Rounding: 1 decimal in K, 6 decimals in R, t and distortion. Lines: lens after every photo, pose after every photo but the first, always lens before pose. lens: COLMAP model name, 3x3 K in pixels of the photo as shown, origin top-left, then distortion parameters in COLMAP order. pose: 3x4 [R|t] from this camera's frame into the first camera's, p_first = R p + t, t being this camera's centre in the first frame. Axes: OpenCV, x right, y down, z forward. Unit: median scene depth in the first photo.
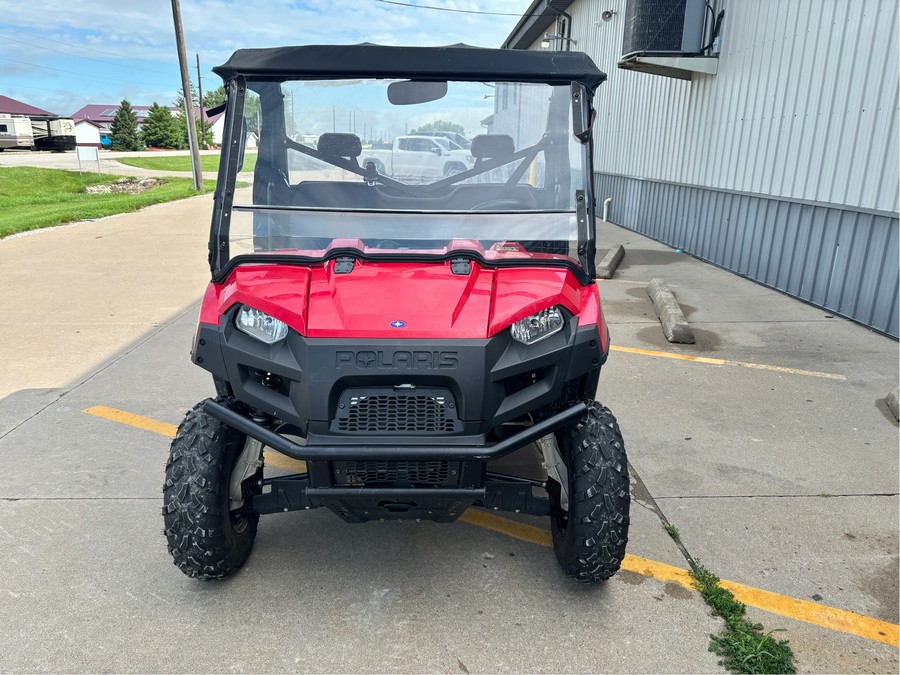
lens RADIAL K [[687.9, 0, 455.4], [0, 687.9, 346.3], [0, 0, 1]] dist [0.012627, 0.002870]
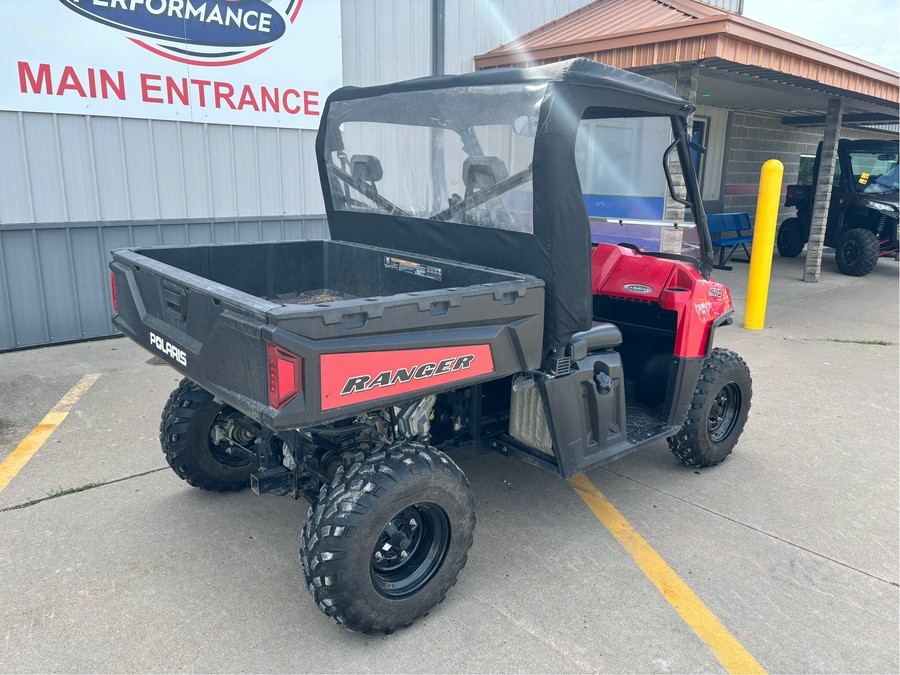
lens RADIAL K [[665.0, 0, 450.0], [0, 665.0, 337.5], [0, 0, 1]] dist [0.042931, -0.067514]
pose [[-0.637169, -0.212857, 0.740748, -0.697494], [0.186714, 0.889846, 0.416307, -0.431422], [-0.747766, 0.403566, -0.527239, 1.452113]]
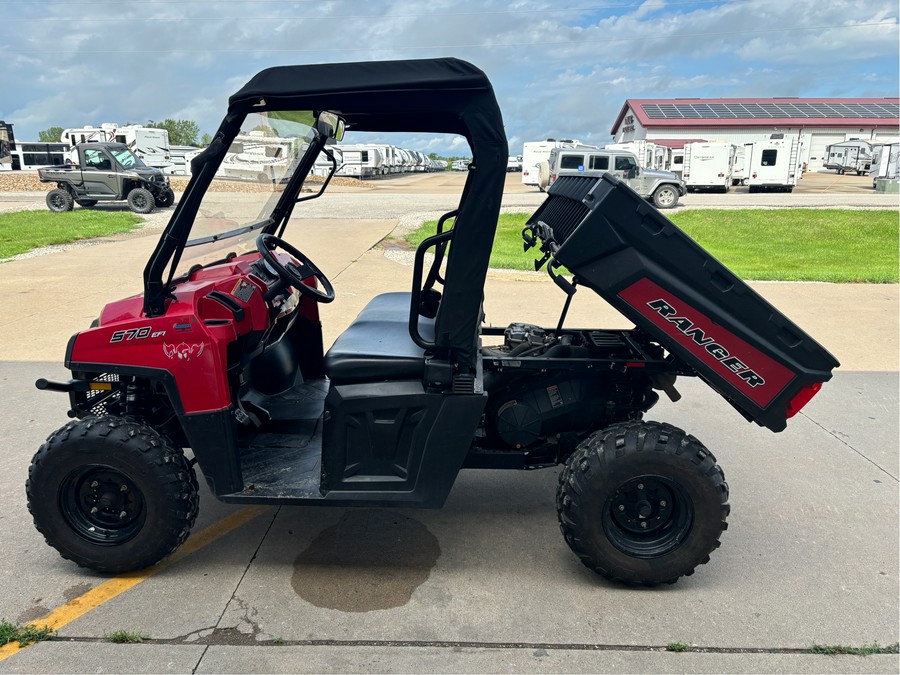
lens RADIAL K [[687.4, 0, 450.0], [0, 687.4, 337.5], [0, 0, 1]] dist [0.062803, -0.081626]
pose [[-0.061778, 0.228059, -0.971685, 0.806303], [-0.283904, 0.929314, 0.236165, -0.297278], [0.956860, 0.290456, 0.007336, 0.995618]]
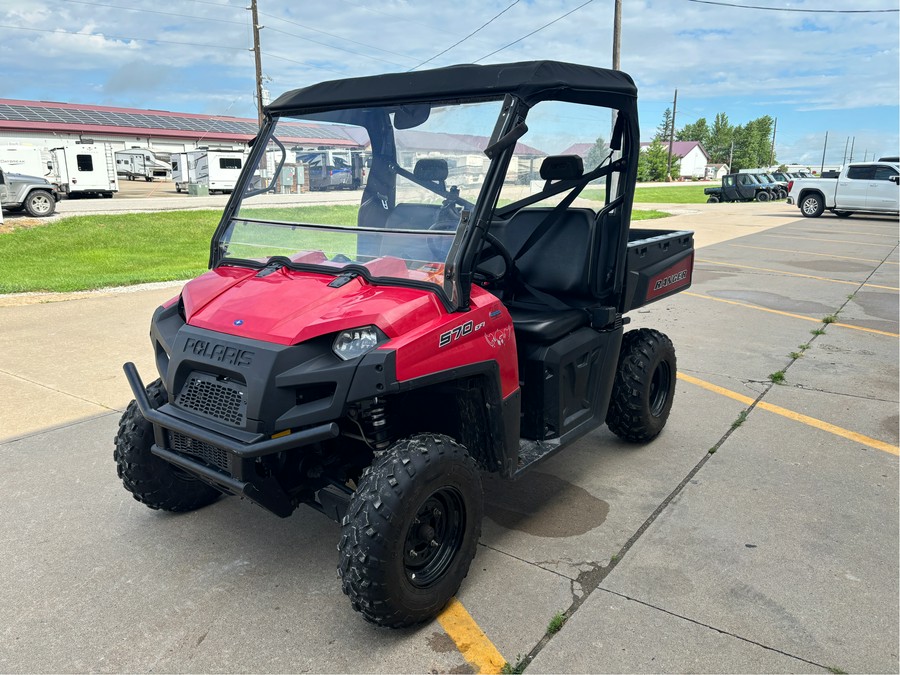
lens RADIAL K [[687.1, 0, 447.5], [0, 687.1, 352.4], [0, 0, 1]] dist [0.042895, -0.039219]
pose [[0.788156, 0.141180, -0.599065, 0.521622], [-0.163007, 0.986460, 0.018017, -0.036284], [0.593498, 0.083452, 0.800498, 0.182500]]
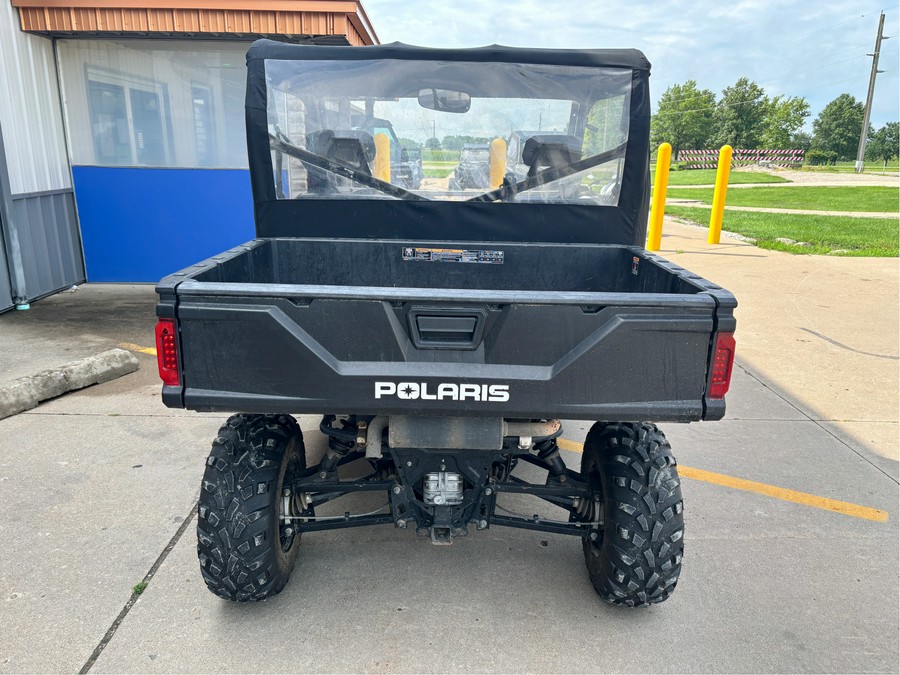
lens RADIAL K [[674.7, 0, 450.0], [0, 674.7, 337.5], [0, 0, 1]] dist [0.054095, -0.066405]
pose [[-0.999257, -0.035304, 0.015460, -0.076736], [-0.021906, 0.850307, 0.525831, -0.498540], [-0.031709, 0.525102, -0.850448, 1.715340]]
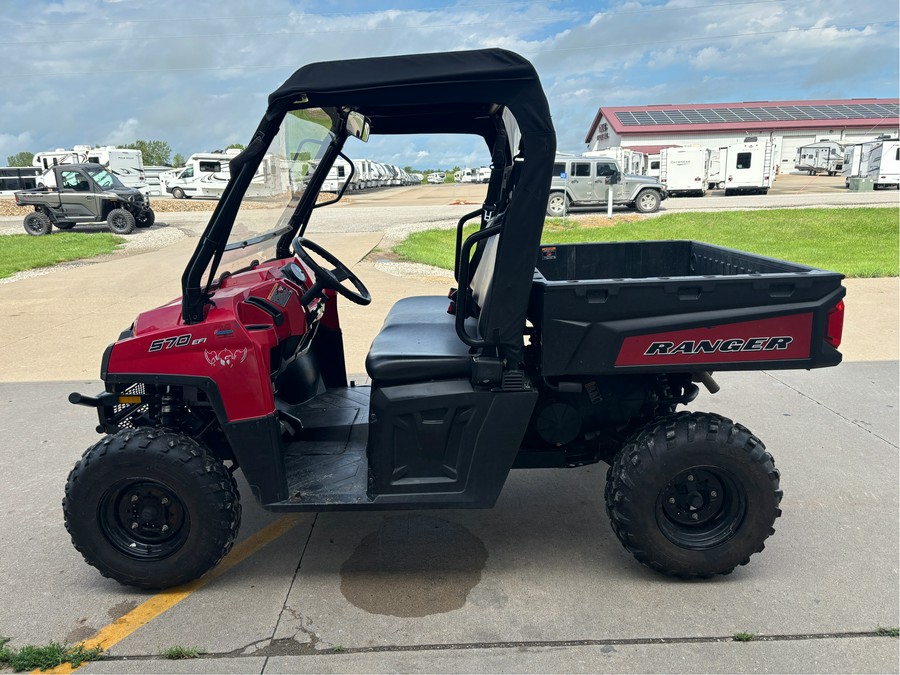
lens RADIAL K [[687.1, 0, 447.8], [0, 687.1, 347.2], [0, 0, 1]] dist [0.061810, -0.080128]
pose [[-0.028963, 0.225245, -0.973872, 0.802270], [-0.256107, 0.940087, 0.225047, -0.261759], [0.966215, 0.255933, 0.030459, 0.934467]]
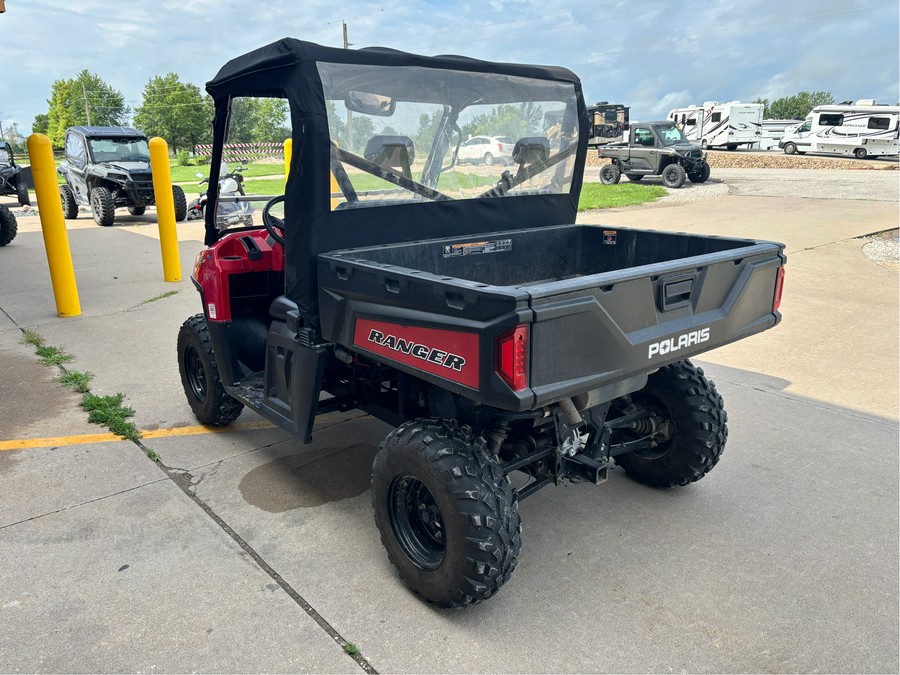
lens RADIAL K [[675.4, 0, 439.2], [0, 675.4, 341.4], [0, 0, 1]] dist [0.057520, -0.069528]
pose [[-0.789431, 0.167462, -0.590555, 0.474661], [-0.169815, 0.864941, 0.472271, -0.465259], [0.589882, 0.473111, -0.654374, 1.597379]]
